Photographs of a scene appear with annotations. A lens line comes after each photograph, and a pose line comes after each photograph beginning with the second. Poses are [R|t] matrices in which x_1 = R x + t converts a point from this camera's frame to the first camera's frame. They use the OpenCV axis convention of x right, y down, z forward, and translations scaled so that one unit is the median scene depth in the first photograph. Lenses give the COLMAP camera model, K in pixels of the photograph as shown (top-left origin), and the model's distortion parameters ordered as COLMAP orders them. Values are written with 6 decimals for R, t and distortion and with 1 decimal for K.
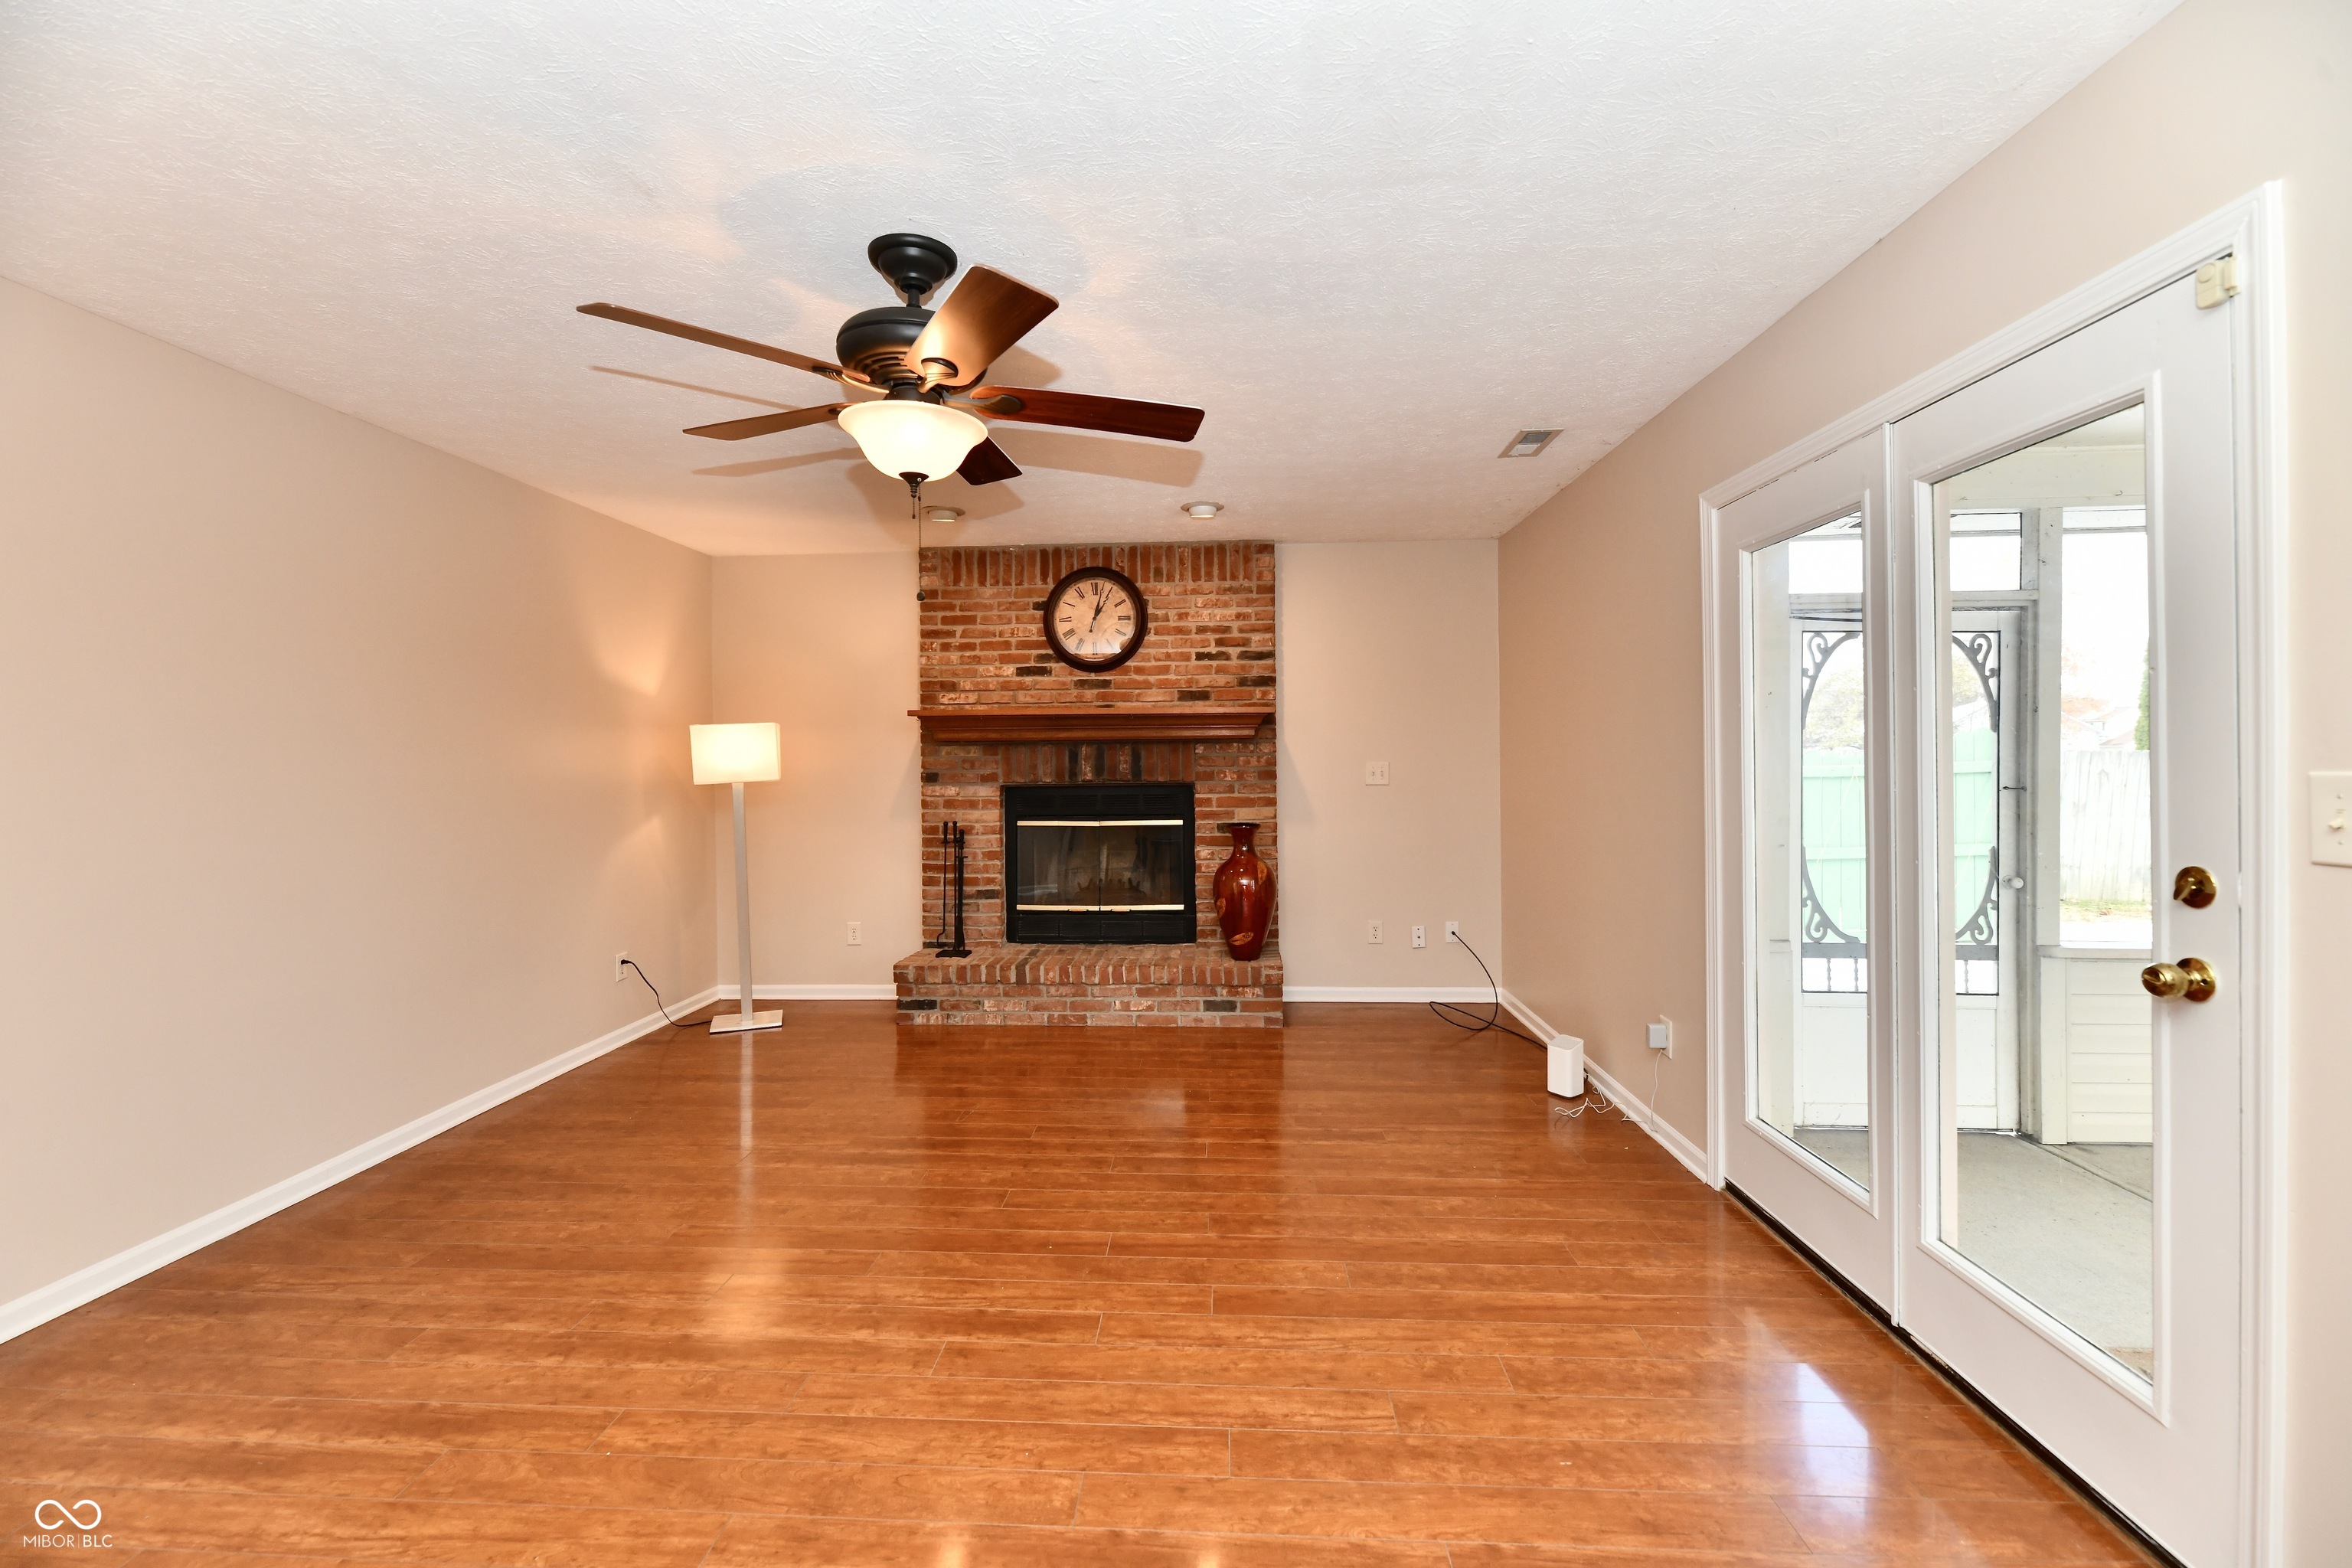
lens RADIAL K [[964.4, 0, 1171.3], [0, 964.4, 766.3], [0, 0, 1]] dist [-0.000465, -0.003869]
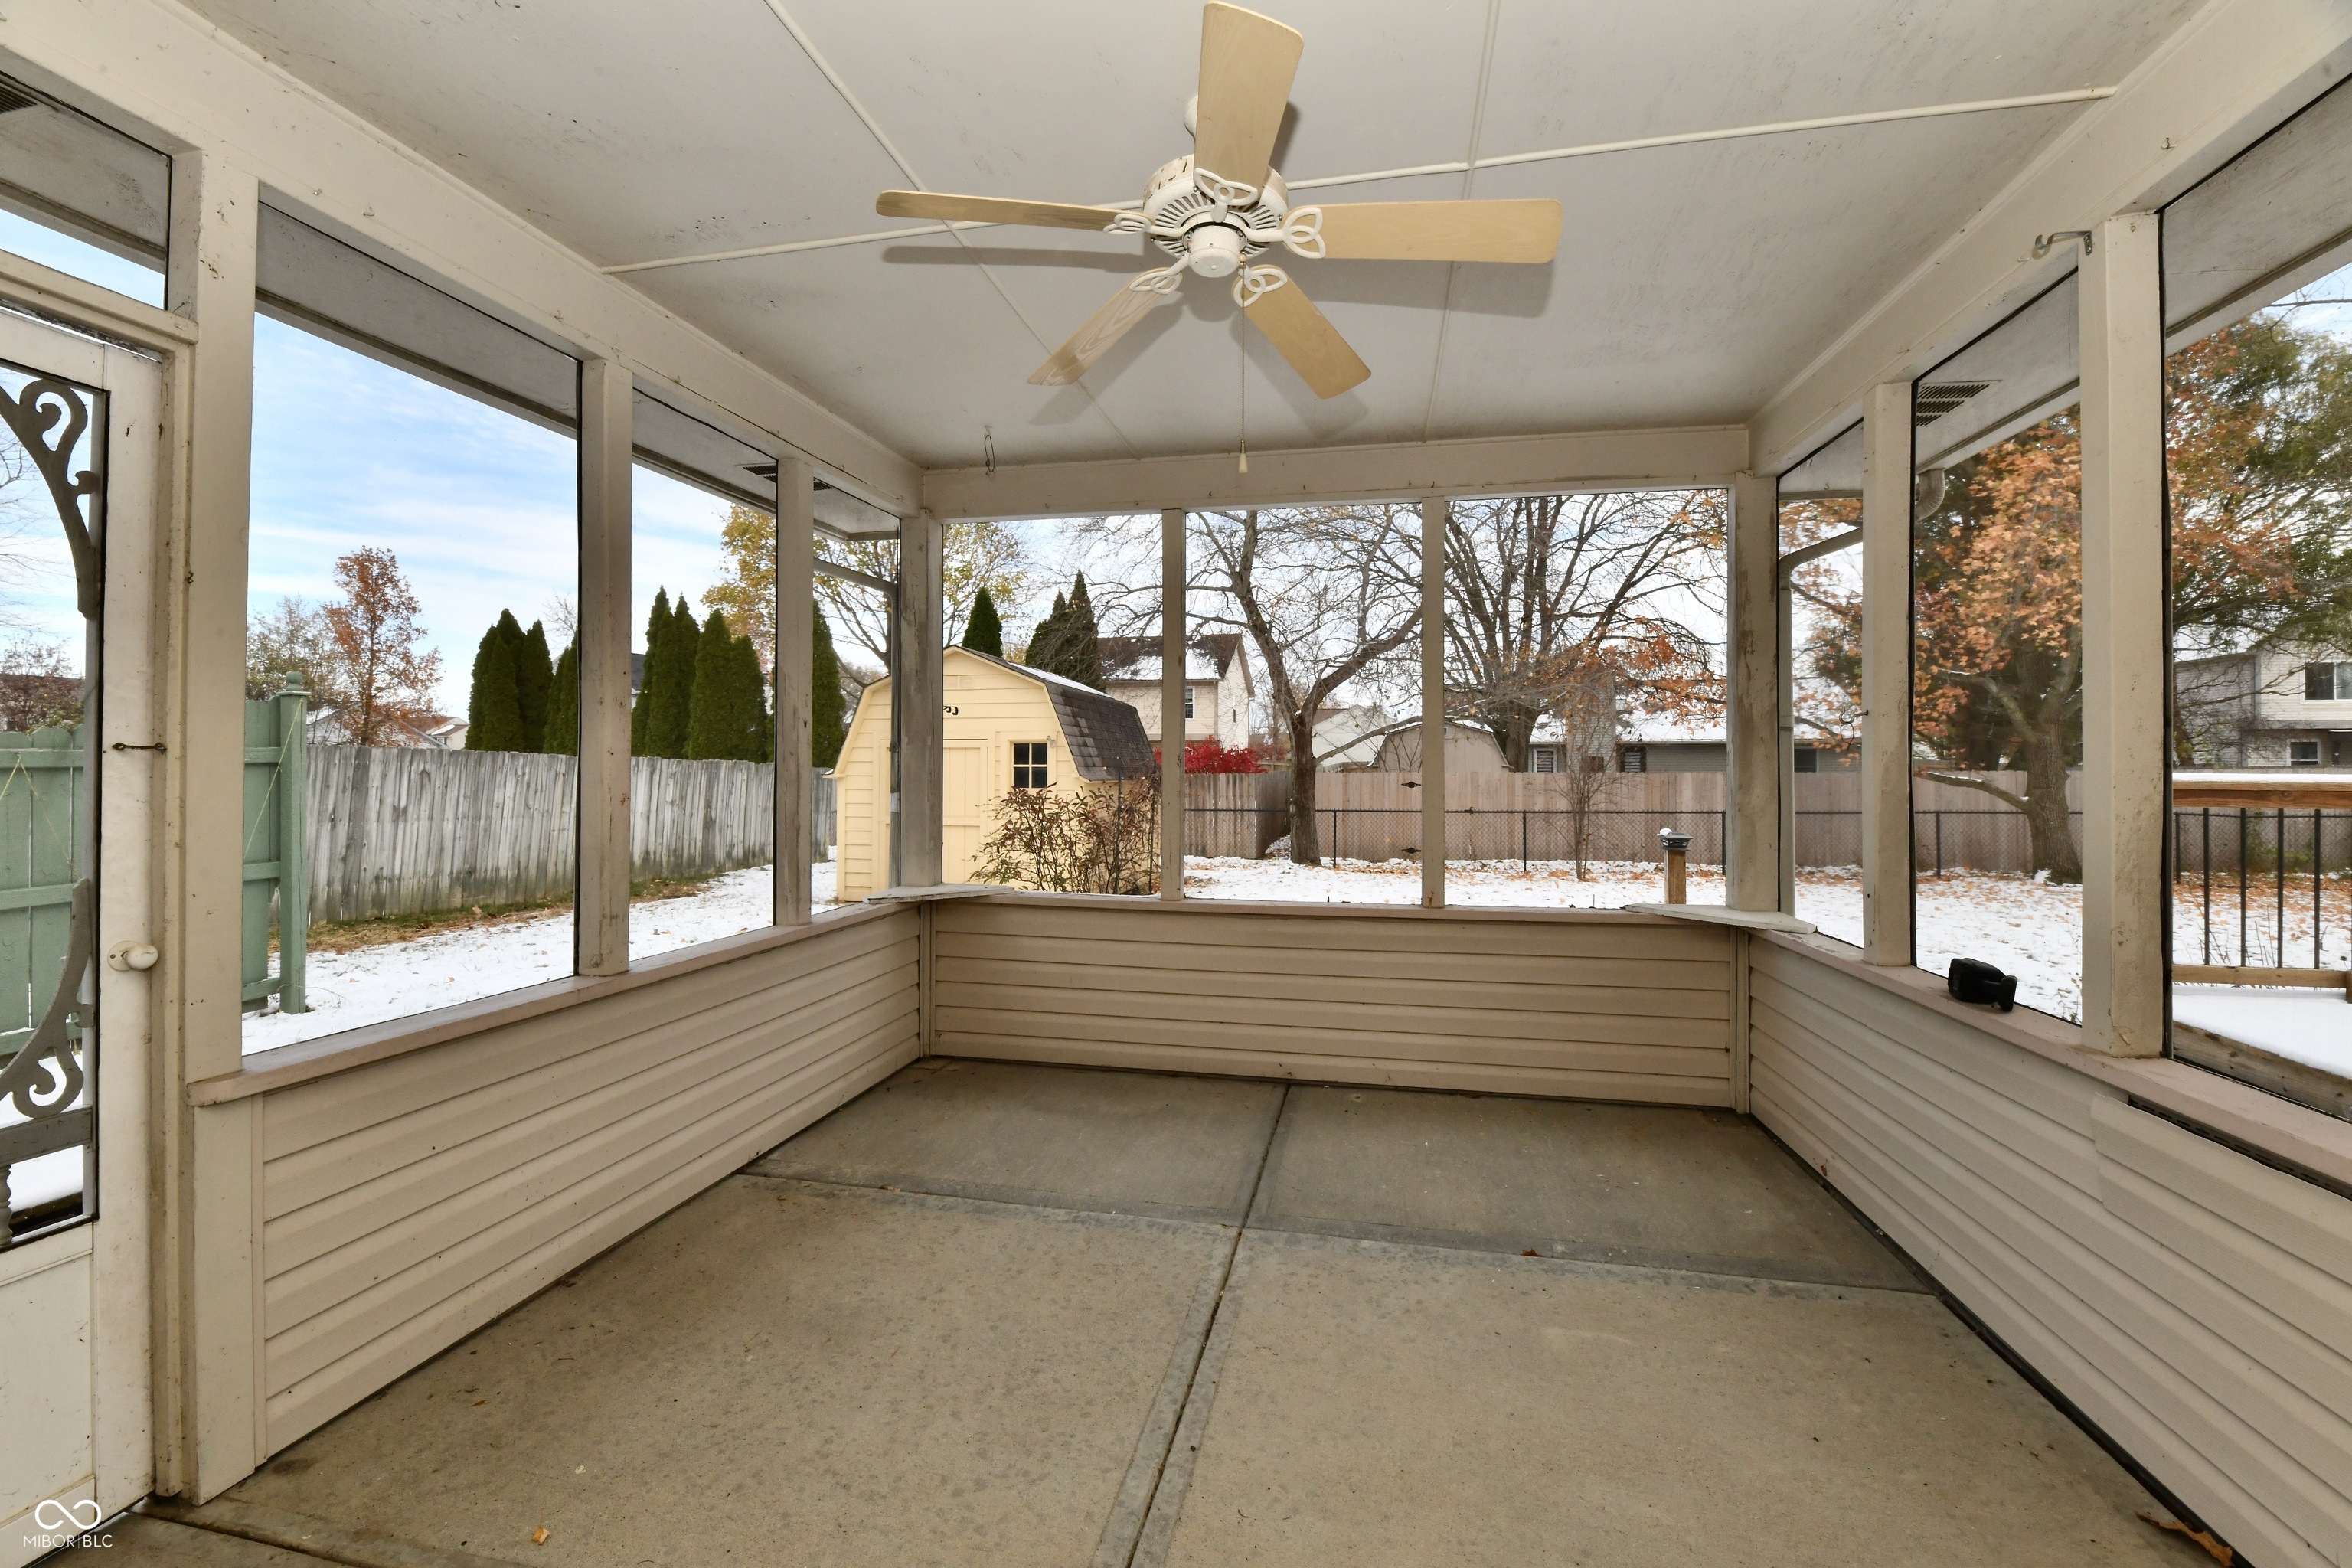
lens RADIAL K [[964.4, 0, 1171.3], [0, 964.4, 766.3], [0, 0, 1]] dist [-0.000465, -0.003869]
pose [[0.154874, 0.012028, 0.987861, 0.503331], [0.001119, 0.999923, -0.012351, 0.037425], [-0.987934, 0.003018, 0.154849, 0.447602]]
